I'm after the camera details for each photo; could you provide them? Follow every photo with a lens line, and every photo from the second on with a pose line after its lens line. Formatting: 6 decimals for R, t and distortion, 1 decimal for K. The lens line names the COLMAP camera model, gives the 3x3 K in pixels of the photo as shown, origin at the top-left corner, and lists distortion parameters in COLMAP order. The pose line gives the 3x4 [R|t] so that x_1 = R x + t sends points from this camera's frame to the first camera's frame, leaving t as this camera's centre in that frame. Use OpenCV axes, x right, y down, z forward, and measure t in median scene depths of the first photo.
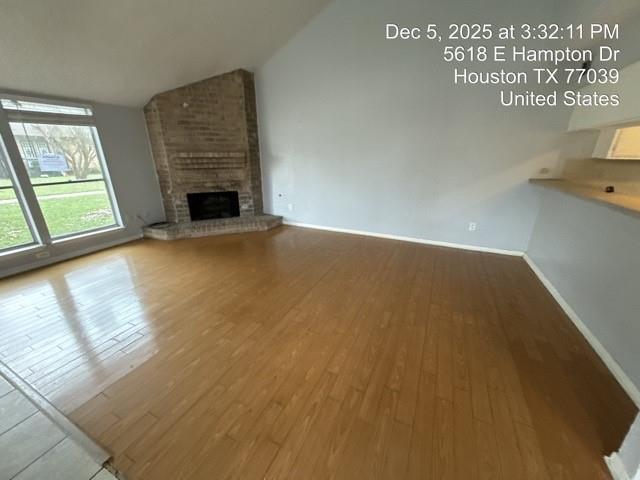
lens RADIAL K [[253.5, 0, 321.6], [0, 253.5, 239.3], [0, 0, 1]] dist [-0.000082, 0.000223]
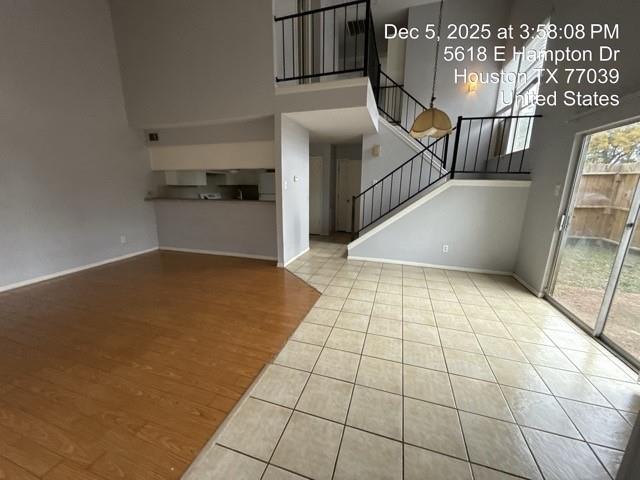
lens RADIAL K [[253.5, 0, 318.7], [0, 253.5, 240.0], [0, 0, 1]] dist [-0.000082, 0.000223]
pose [[-0.124155, -0.223000, 0.966880, -0.605802], [0.313979, 0.915521, 0.251472, -0.048753], [-0.941277, 0.334801, -0.043649, 0.126584]]
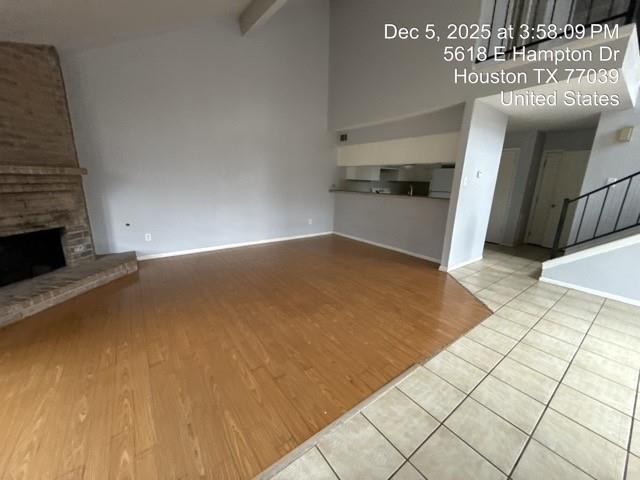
lens RADIAL K [[253.5, 0, 320.1], [0, 253.5, 240.1], [0, 0, 1]] dist [-0.000082, 0.000223]
pose [[0.474833, -0.201307, 0.856743, -0.613762], [0.260927, 0.961920, 0.081407, -0.043879], [-0.840506, 0.184893, 0.509278, 0.145918]]
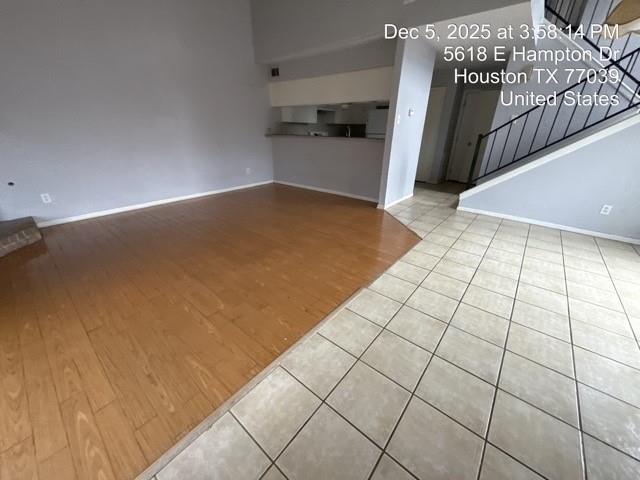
lens RADIAL K [[253.5, 0, 319.4], [0, 253.5, 239.2], [0, 0, 1]] dist [-0.000082, 0.000223]
pose [[0.257315, -0.395256, 0.881795, -0.621380], [0.303245, 0.899454, 0.314683, -0.024902], [-0.917514, 0.186427, 0.351302, 0.152969]]
